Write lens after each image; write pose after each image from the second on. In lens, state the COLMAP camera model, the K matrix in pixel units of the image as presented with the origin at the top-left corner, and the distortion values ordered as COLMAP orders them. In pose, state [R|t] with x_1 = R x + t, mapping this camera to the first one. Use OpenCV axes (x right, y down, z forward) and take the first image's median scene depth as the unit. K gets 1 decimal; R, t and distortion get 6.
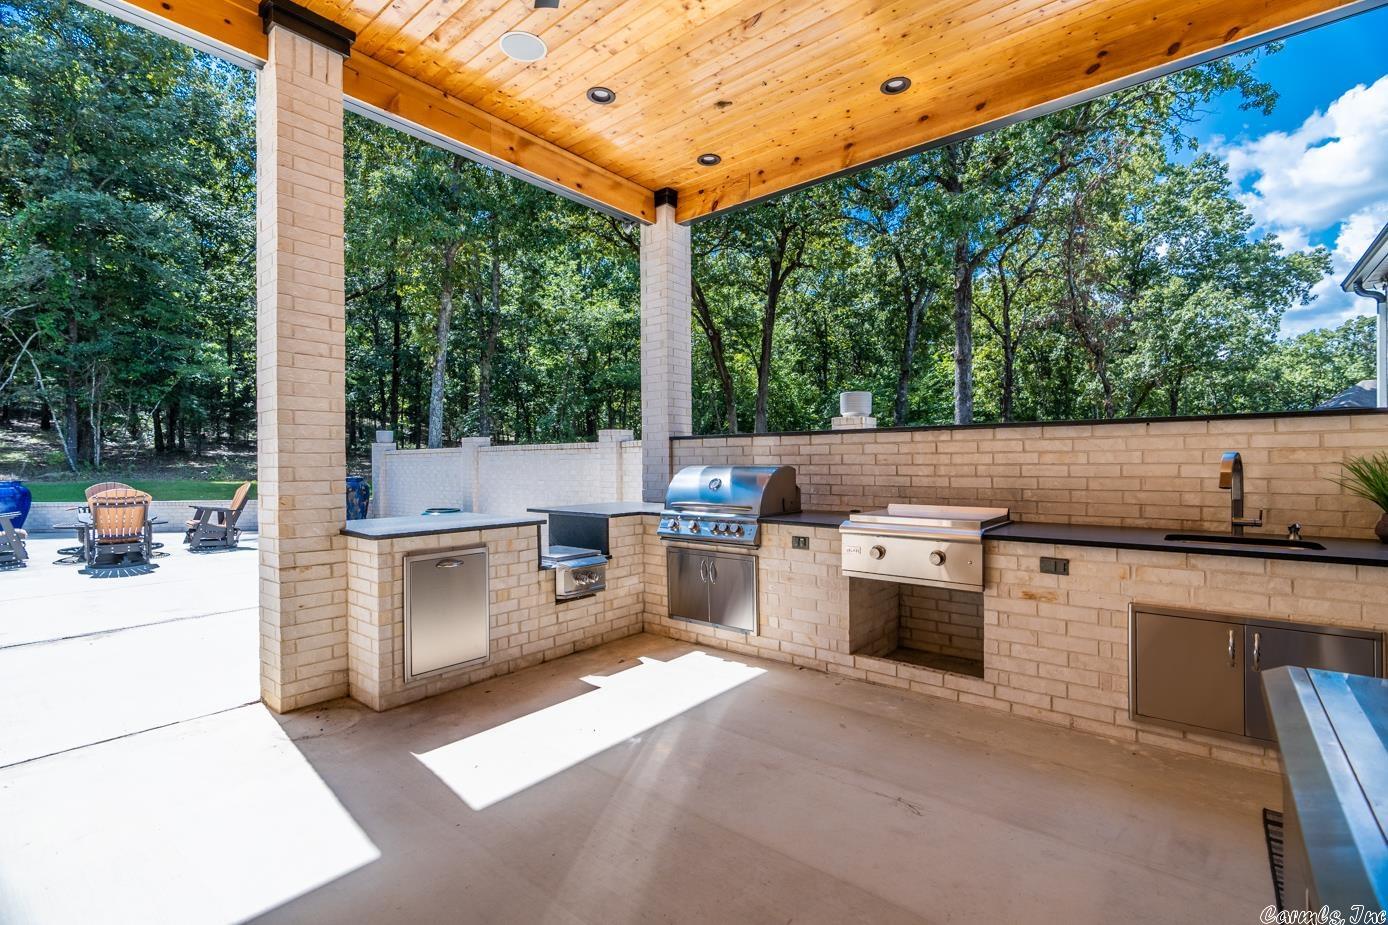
lens RADIAL K [[626.5, 0, 695.0], [0, 626.5, 462.4], [0, 0, 1]] dist [-0.006350, 0.001871]
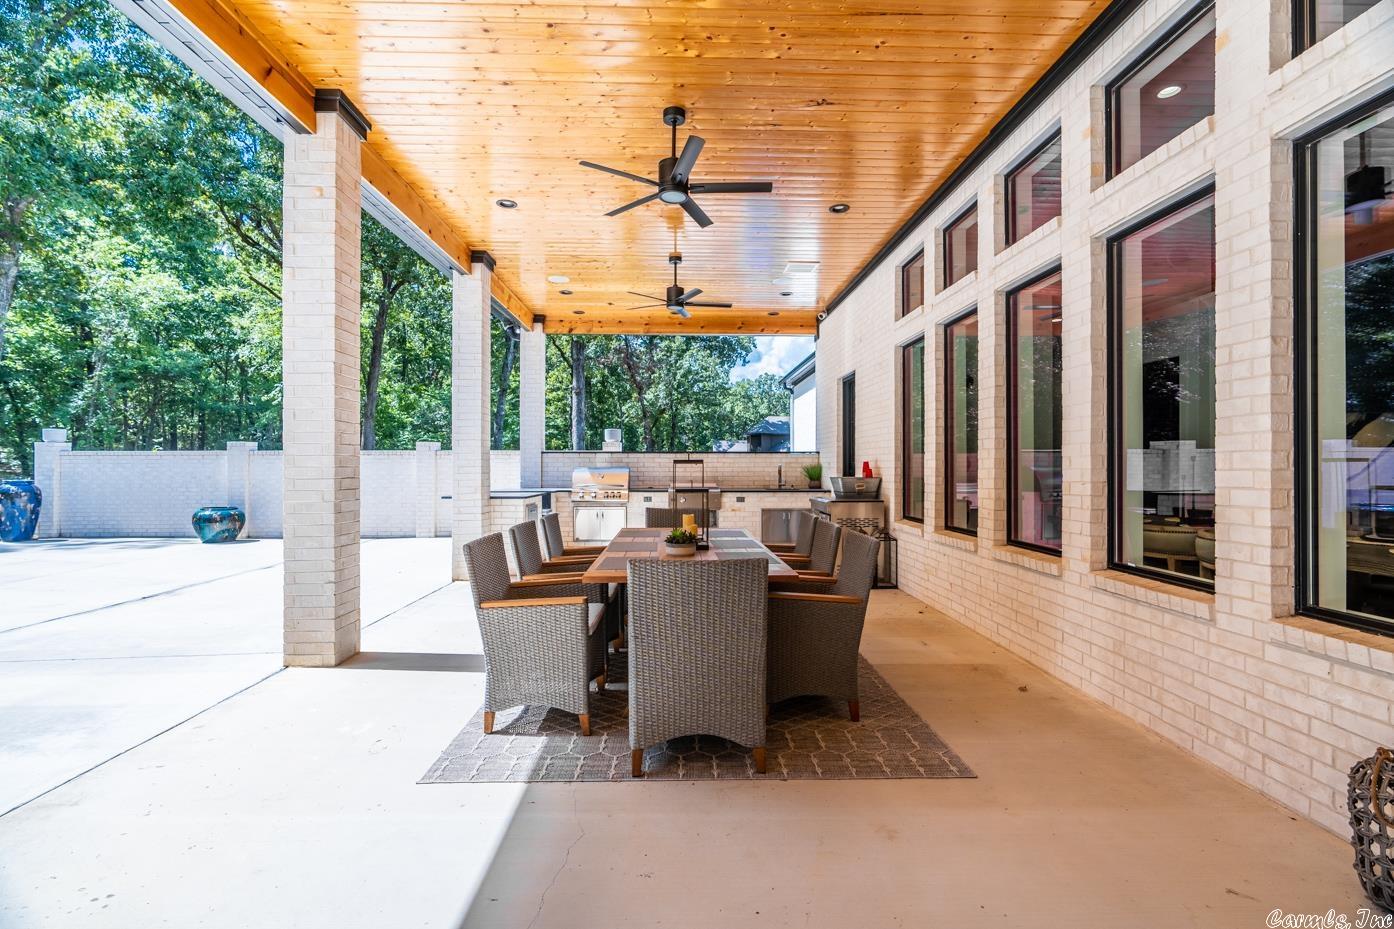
lens RADIAL K [[629.2, 0, 685.3], [0, 629.2, 466.3], [0, 0, 1]] dist [-0.006350, 0.001871]
pose [[0.764817, 0.004156, 0.644235, -0.290002], [-0.003642, 0.999991, -0.002127, 0.001303], [-0.644238, -0.000720, 0.764825, -0.214188]]
